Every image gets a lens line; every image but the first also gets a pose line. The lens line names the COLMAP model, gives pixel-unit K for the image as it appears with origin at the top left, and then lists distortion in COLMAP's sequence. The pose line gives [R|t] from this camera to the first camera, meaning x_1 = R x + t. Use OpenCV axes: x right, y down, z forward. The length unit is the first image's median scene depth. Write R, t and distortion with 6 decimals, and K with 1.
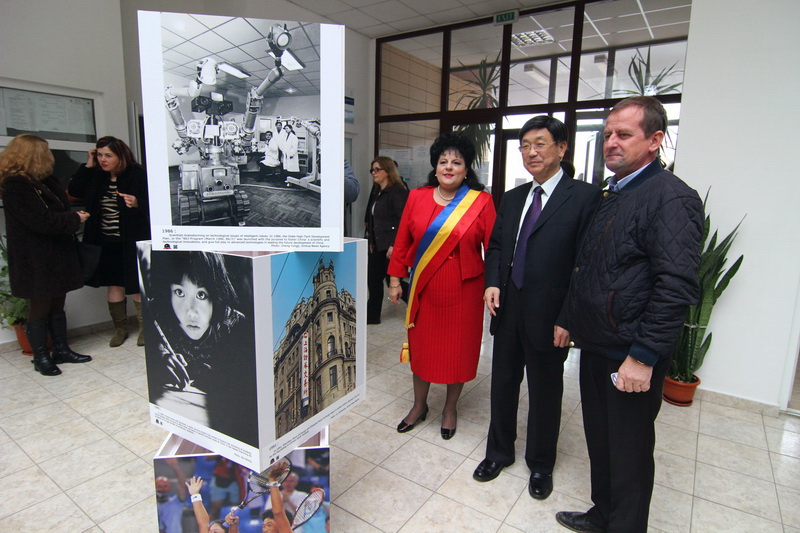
lens RADIAL K [[453.8, 0, 405.8], [0, 453.8, 263.8], [0, 0, 1]] dist [-0.010390, -0.008157]
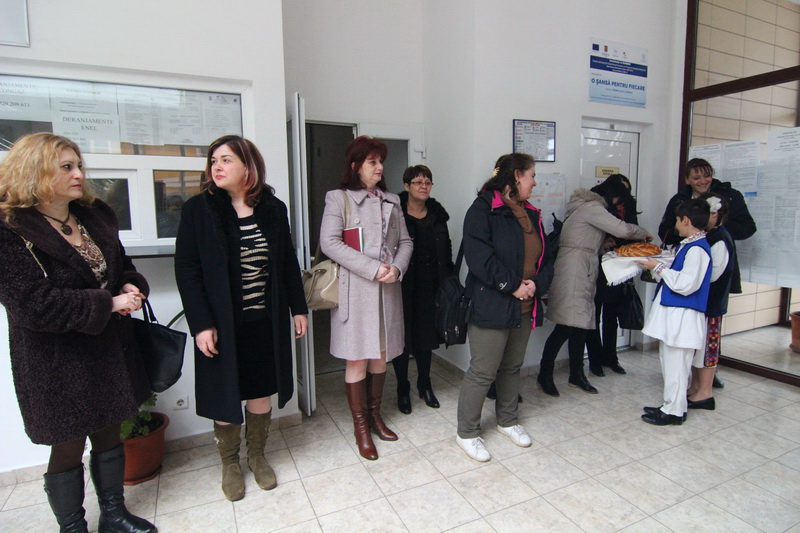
lens RADIAL K [[453.8, 0, 407.1], [0, 453.8, 240.5], [0, 0, 1]] dist [-0.010390, -0.008157]
pose [[0.870126, -0.003083, -0.492821, -0.230618], [-0.049839, 0.994303, -0.094217, -0.149309], [0.490304, 0.106542, 0.865015, 0.843817]]
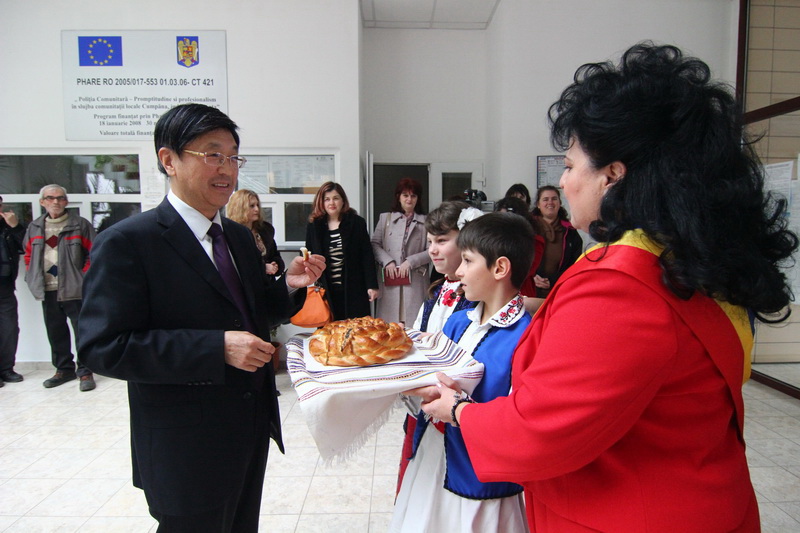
lens RADIAL K [[453.8, 0, 400.2], [0, 453.8, 265.9], [0, 0, 1]] dist [-0.010390, -0.008157]
pose [[0.575686, 0.044086, -0.816481, 0.440462], [-0.122232, 0.991965, -0.032622, -0.118111], [0.808483, 0.118580, 0.576450, 0.763809]]
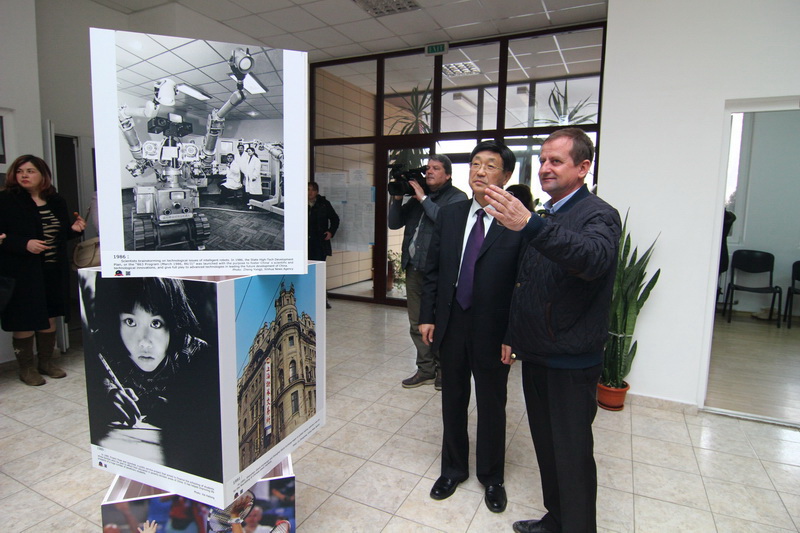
lens RADIAL K [[453.8, 0, 405.9], [0, 453.8, 263.5], [0, 0, 1]] dist [-0.010390, -0.008157]
pose [[0.988619, -0.022087, 0.148811, -0.033824], [0.029395, 0.998458, -0.047092, 0.001651], [-0.147542, 0.050930, 0.987744, -0.007911]]
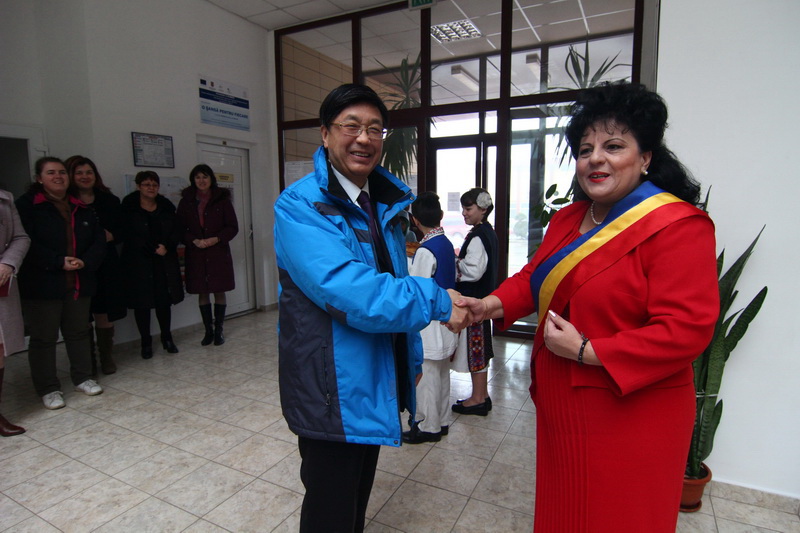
lens RADIAL K [[453.8, 0, 411.7], [0, 453.8, 264.5], [0, 0, 1]] dist [-0.010390, -0.008157]
pose [[0.990579, -0.045356, 0.129214, 0.144488], [0.050922, 0.997897, -0.040103, -0.049413], [-0.127124, 0.046305, 0.990805, 0.398041]]
